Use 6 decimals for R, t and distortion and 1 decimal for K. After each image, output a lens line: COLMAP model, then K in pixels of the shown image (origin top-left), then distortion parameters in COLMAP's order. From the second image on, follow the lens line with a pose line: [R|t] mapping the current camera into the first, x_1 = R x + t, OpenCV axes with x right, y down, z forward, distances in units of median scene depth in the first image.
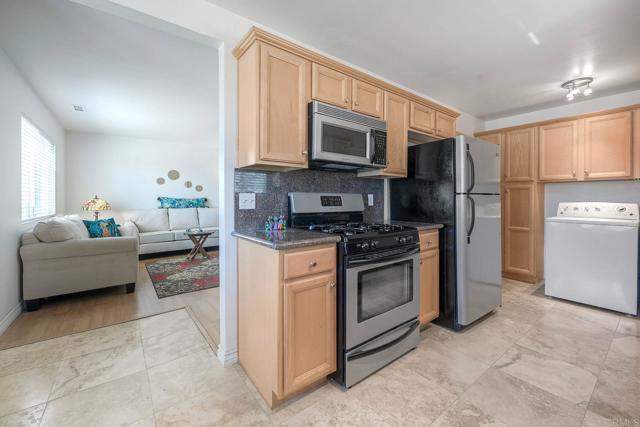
lens RADIAL K [[256.3, 0, 319.3], [0, 256.3, 198.9], [0, 0, 1]] dist [0.003418, 0.000283]
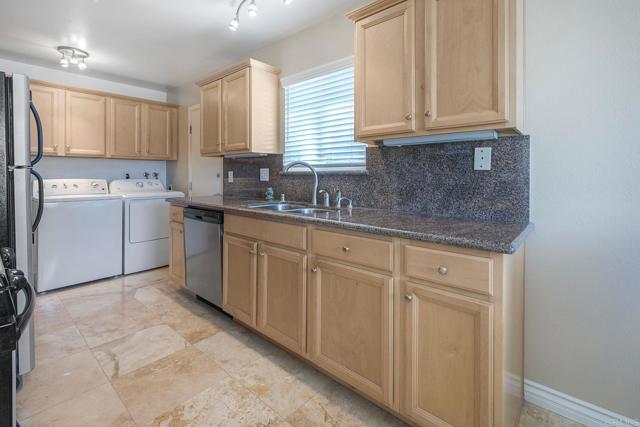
lens RADIAL K [[288.3, 0, 323.6], [0, 288.3, 178.3], [0, 0, 1]] dist [-0.007534, 0.000535]
pose [[-0.199260, -0.009530, 0.979900, -0.179461], [-0.000269, 0.999953, 0.009671, 0.000296], [-0.979947, 0.001664, -0.199253, 0.268316]]
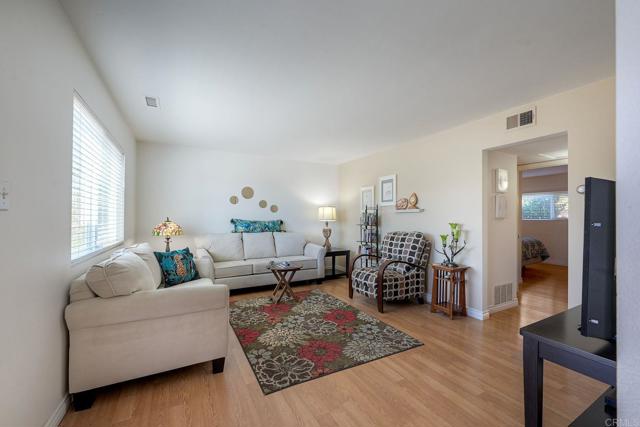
lens RADIAL K [[256.3, 0, 314.8], [0, 256.3, 216.2], [0, 0, 1]] dist [0.003418, 0.000283]
pose [[0.984361, 0.006002, -0.176059, -0.370335], [-0.007643, 0.999933, -0.008643, -0.019374], [0.175996, 0.009853, 0.984342, 0.390896]]
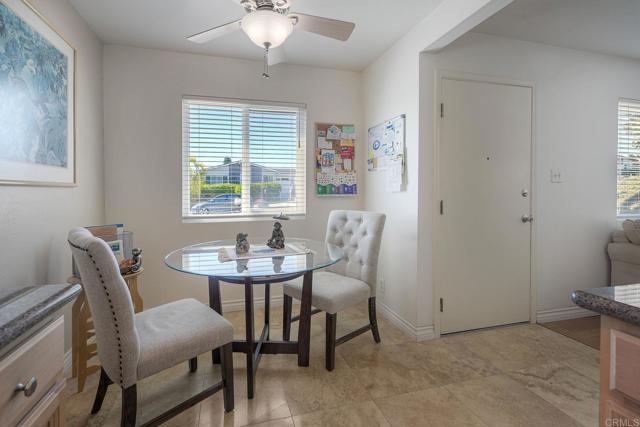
lens RADIAL K [[288.3, 0, 300.6], [0, 288.3, 192.0], [0, 0, 1]] dist [-0.007534, 0.000535]
pose [[-0.385625, 0.003670, -0.922648, 0.185329], [-0.004259, 0.999974, 0.005758, -0.002568], [0.922646, 0.006150, -0.385600, 0.279430]]
